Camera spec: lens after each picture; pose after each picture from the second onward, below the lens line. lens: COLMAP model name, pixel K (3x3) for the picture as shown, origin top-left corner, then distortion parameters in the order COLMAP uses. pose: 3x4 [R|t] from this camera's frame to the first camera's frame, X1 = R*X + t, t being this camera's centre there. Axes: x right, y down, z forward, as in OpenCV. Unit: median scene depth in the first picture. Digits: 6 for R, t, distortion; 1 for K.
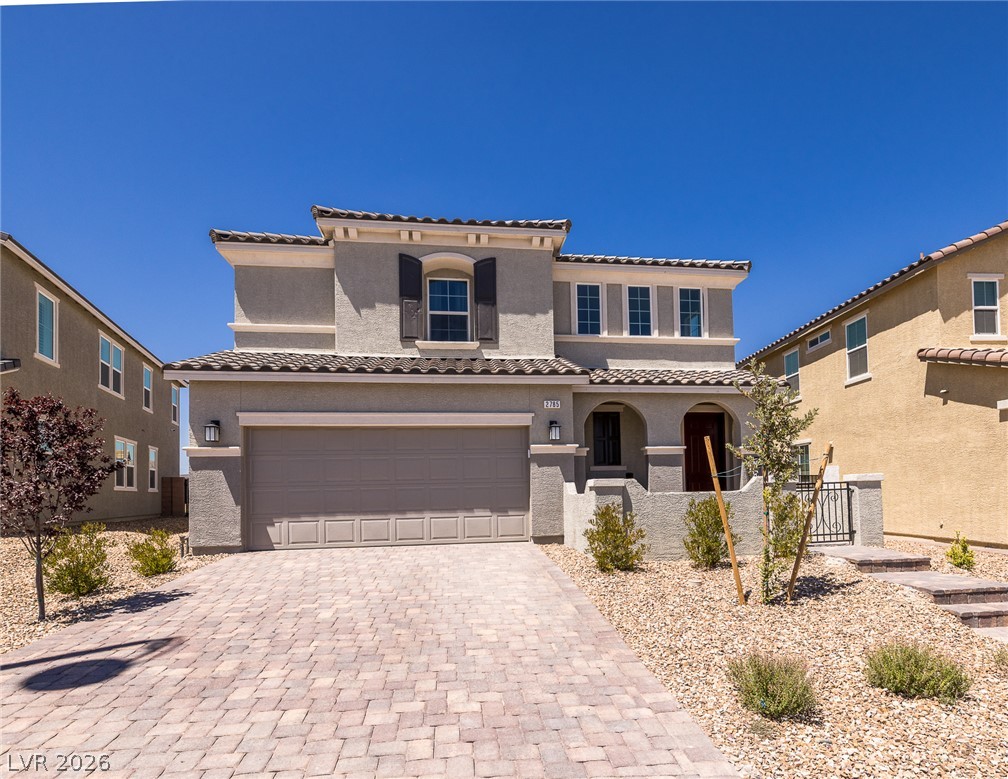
lens RADIAL K [[607.5, 0, 503.4], [0, 607.5, 423.0], [0, 0, 1]] dist [0.004900, -0.005035]
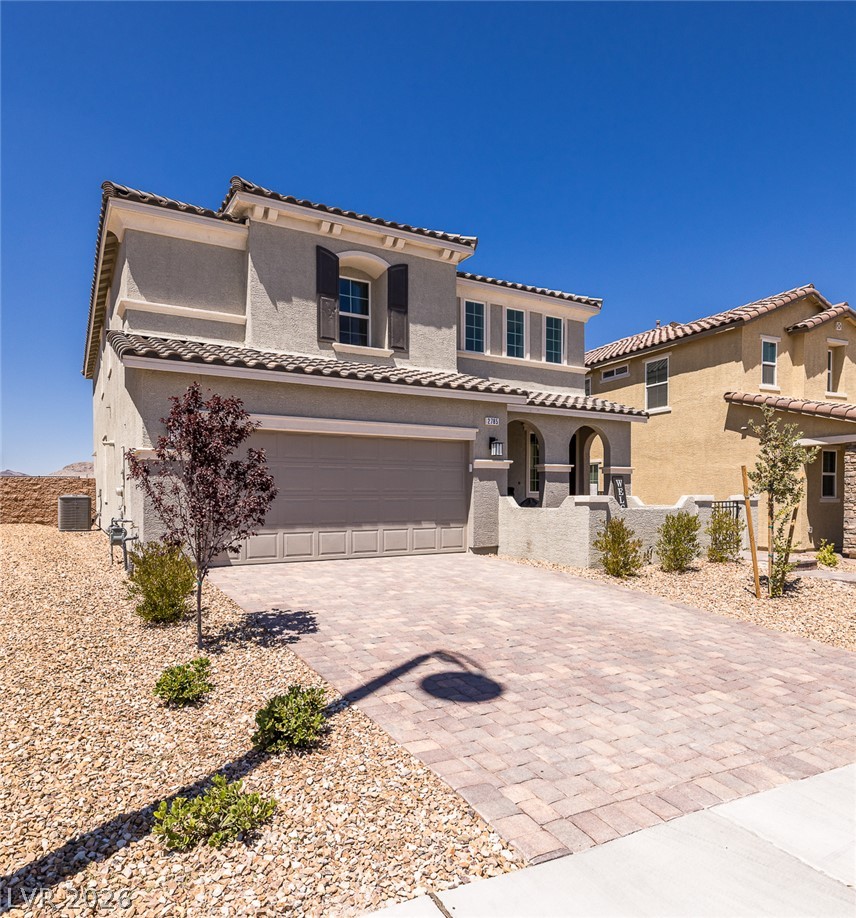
lens RADIAL K [[644.5, 0, 426.5], [0, 644.5, 457.0], [0, 0, 1]] dist [0.000888, 0.004926]
pose [[0.927191, 0.040383, 0.372405, -0.374328], [-0.057568, 0.997723, 0.035137, -0.001931], [-0.370138, -0.054017, 0.927405, 0.011955]]
